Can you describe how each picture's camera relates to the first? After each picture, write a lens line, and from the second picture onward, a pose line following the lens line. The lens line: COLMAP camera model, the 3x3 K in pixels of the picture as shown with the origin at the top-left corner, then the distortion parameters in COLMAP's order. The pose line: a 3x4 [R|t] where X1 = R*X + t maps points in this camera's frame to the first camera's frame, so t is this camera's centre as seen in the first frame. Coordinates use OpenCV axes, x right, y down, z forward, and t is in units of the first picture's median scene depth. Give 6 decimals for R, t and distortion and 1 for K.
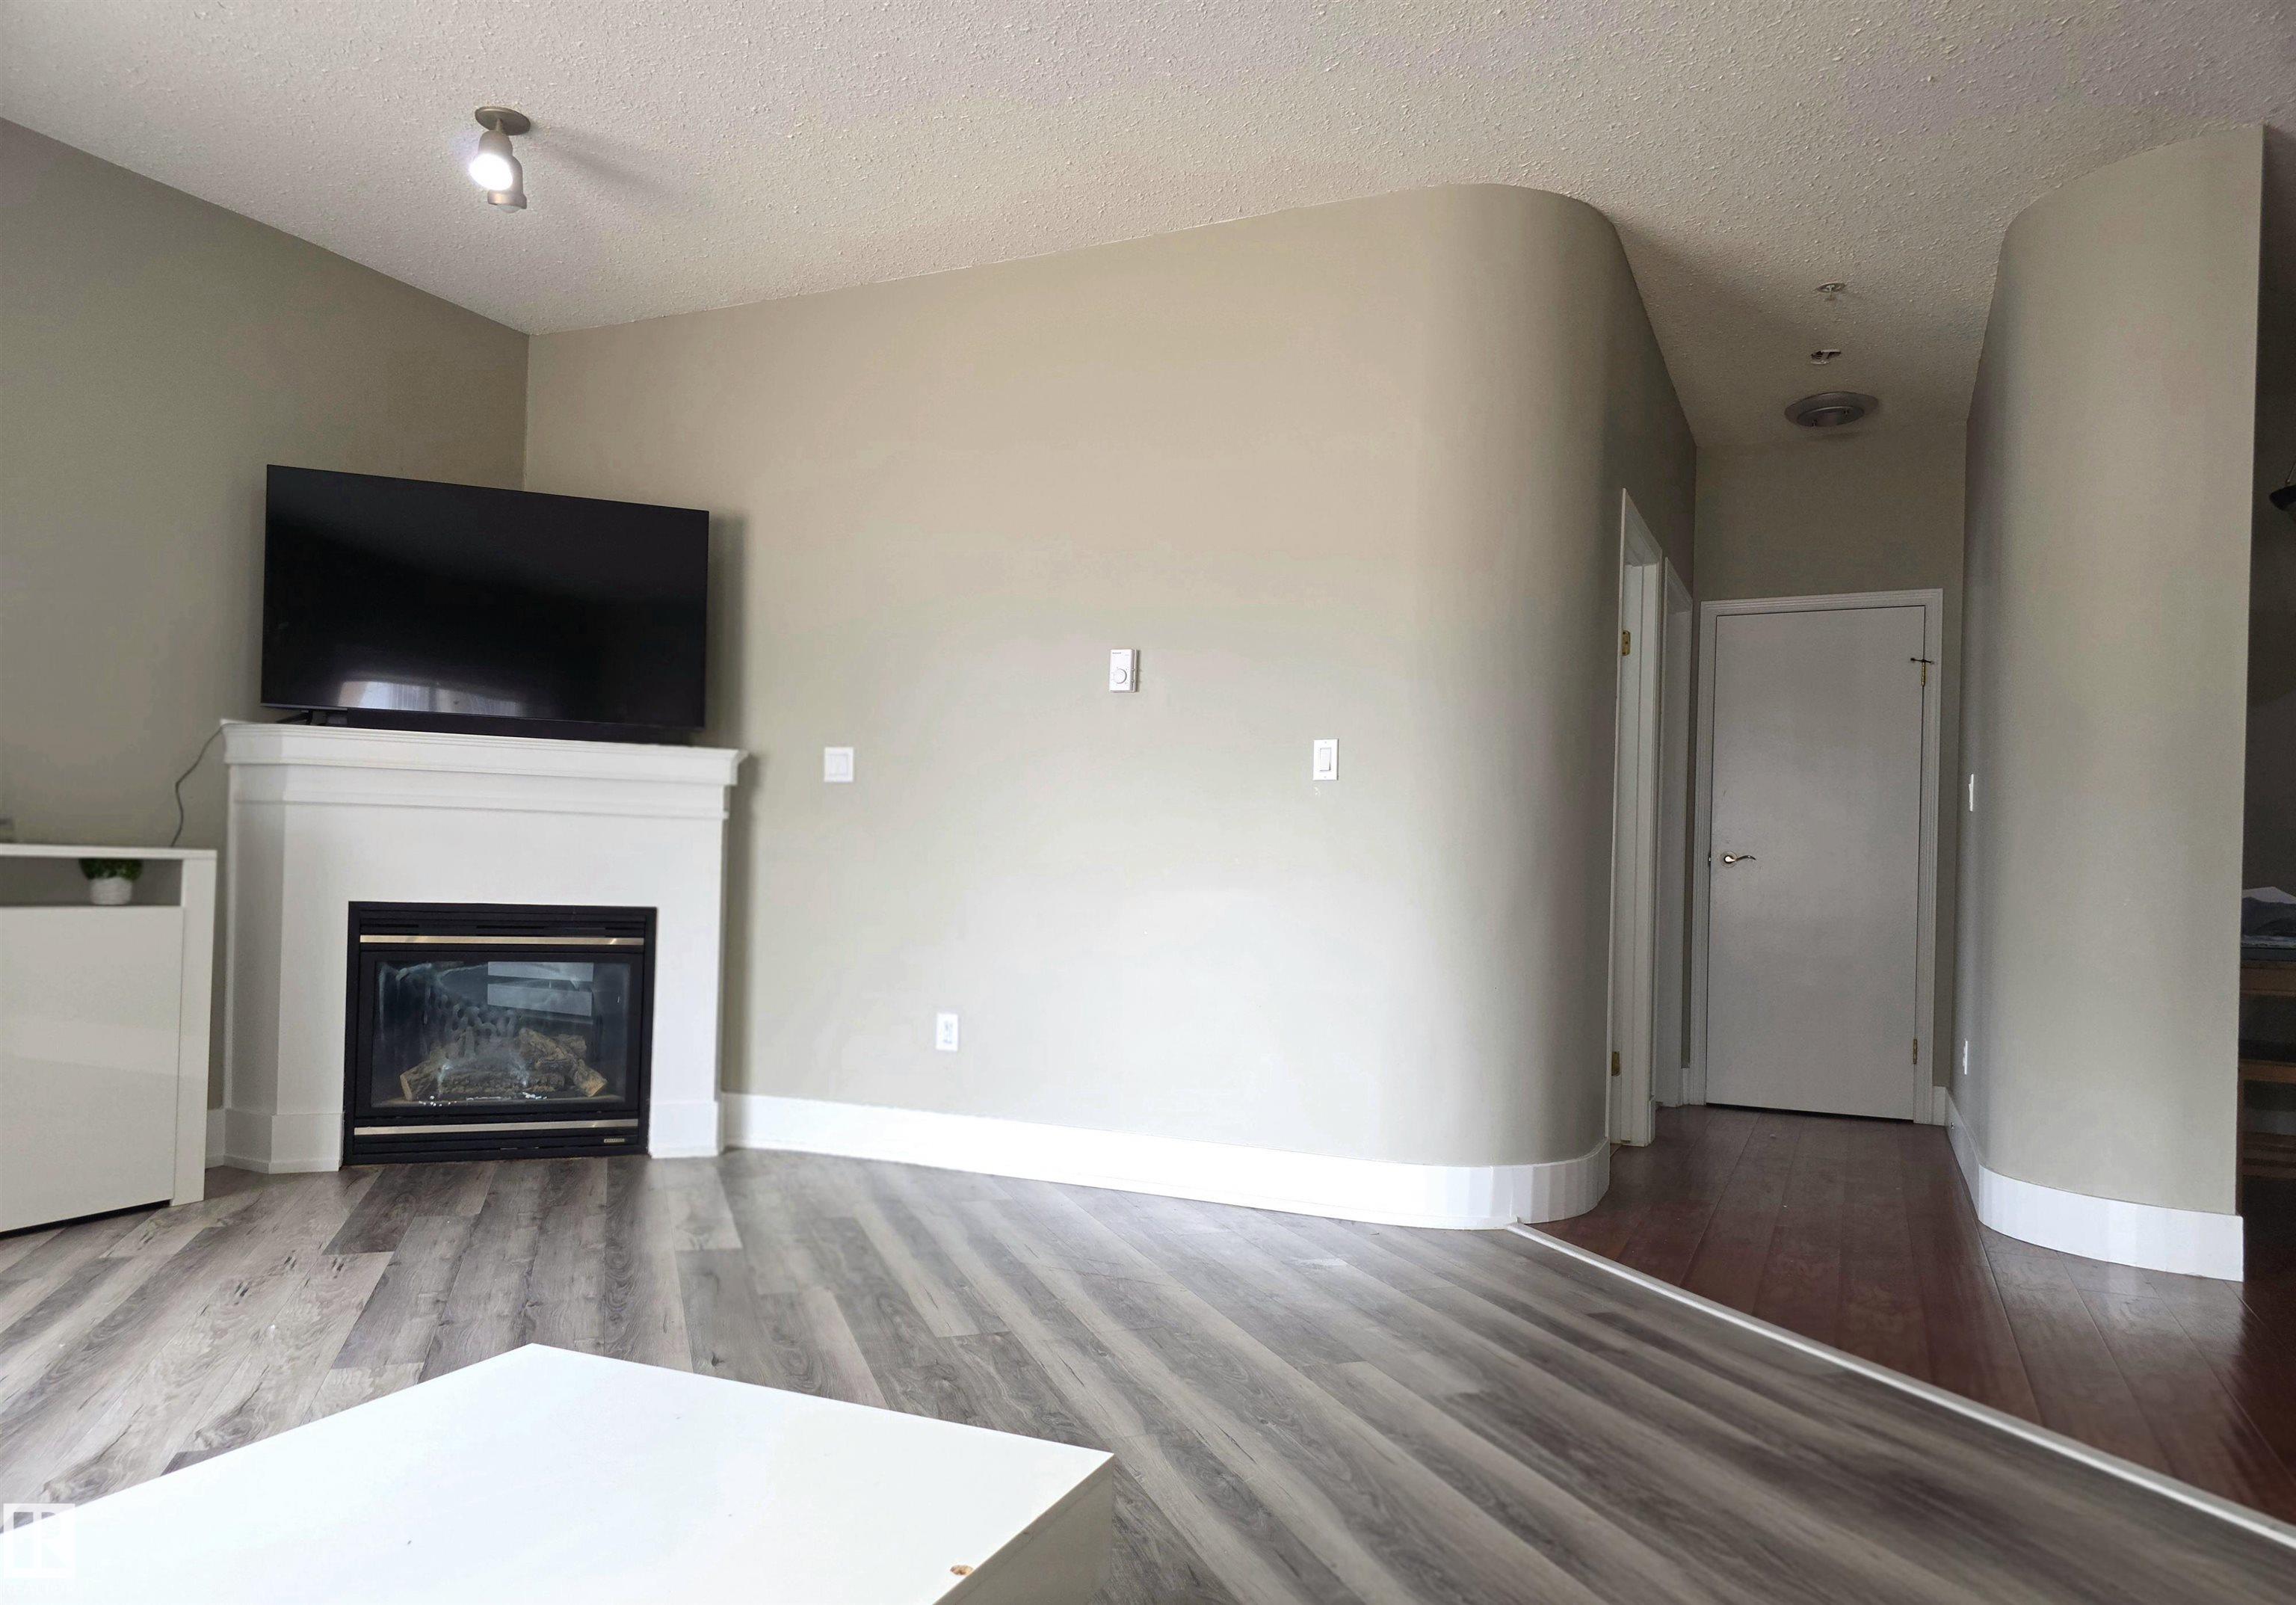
lens RADIAL K [[1508.4, 0, 1145.8], [0, 1508.4, 868.7], [0, 0, 1]] dist [0.080794, -0.066915]
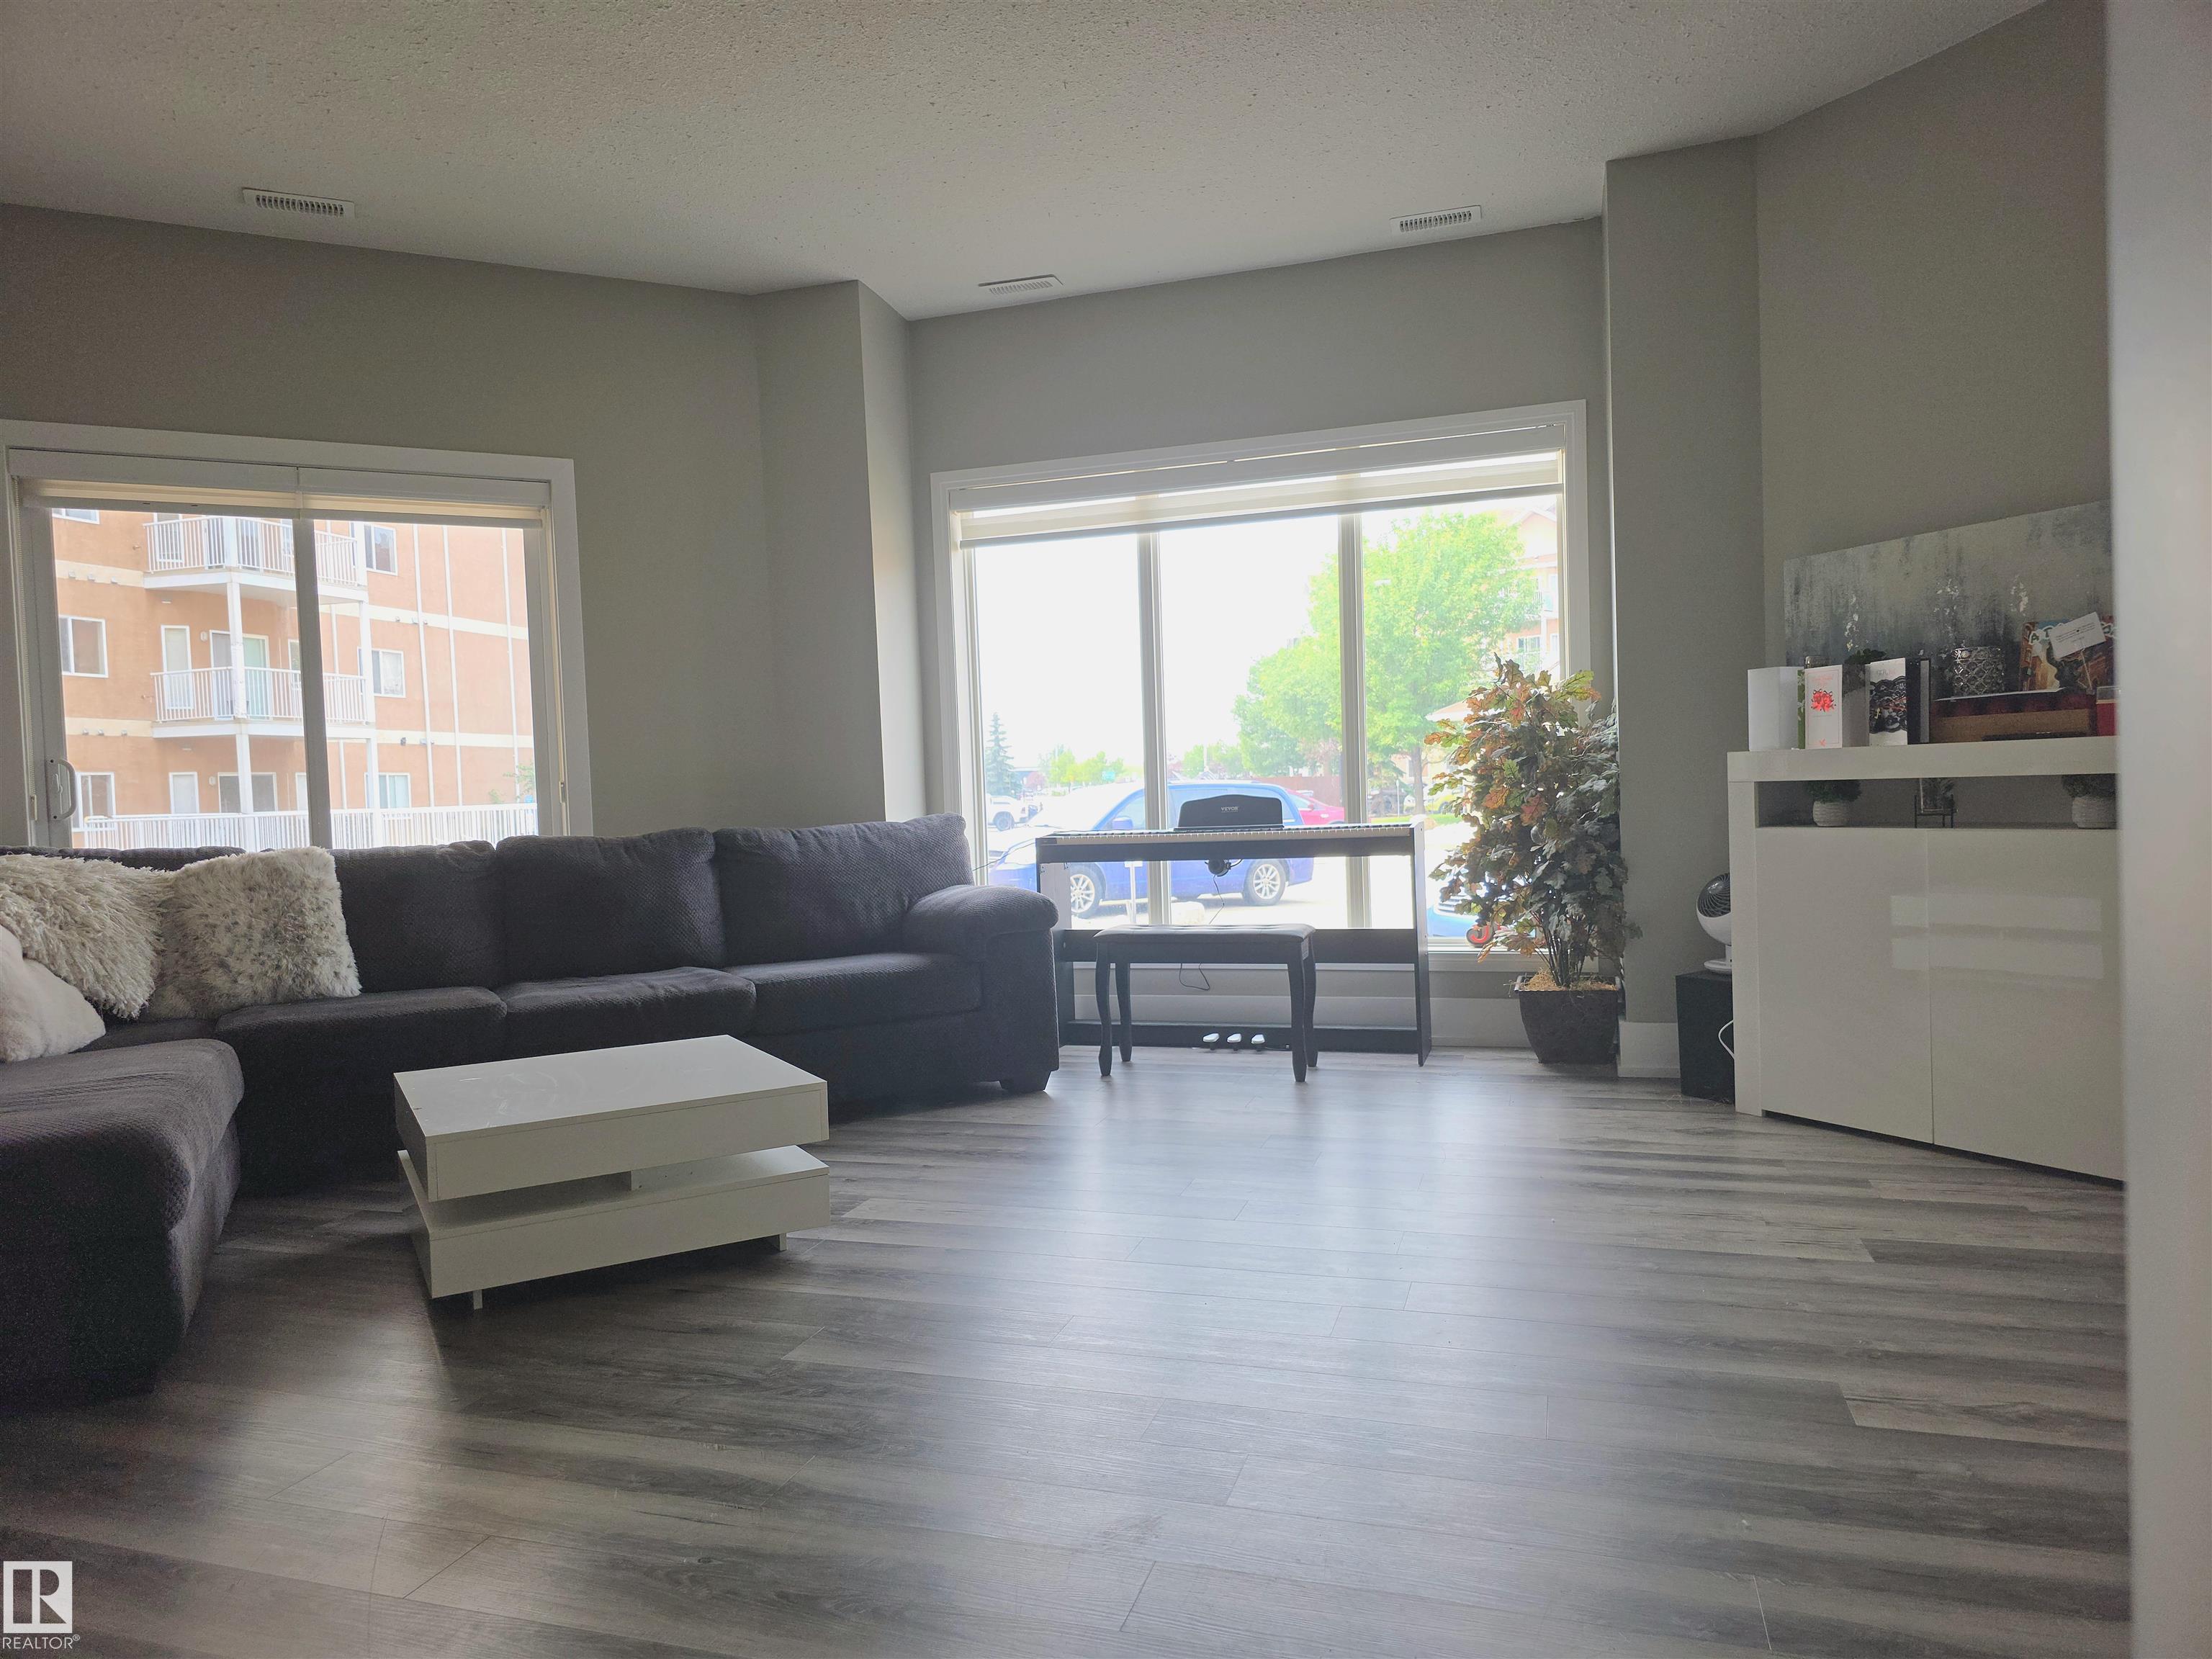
lens RADIAL K [[1479.9, 0, 1053.7], [0, 1479.9, 830.2], [0, 0, 1]] dist [0.000025, -0.000490]
pose [[-0.629221, 0.019003, -0.776994, 0.356148], [0.020722, 0.999756, 0.007670, 0.007527], [0.776950, -0.011275, -0.629462, 1.087642]]
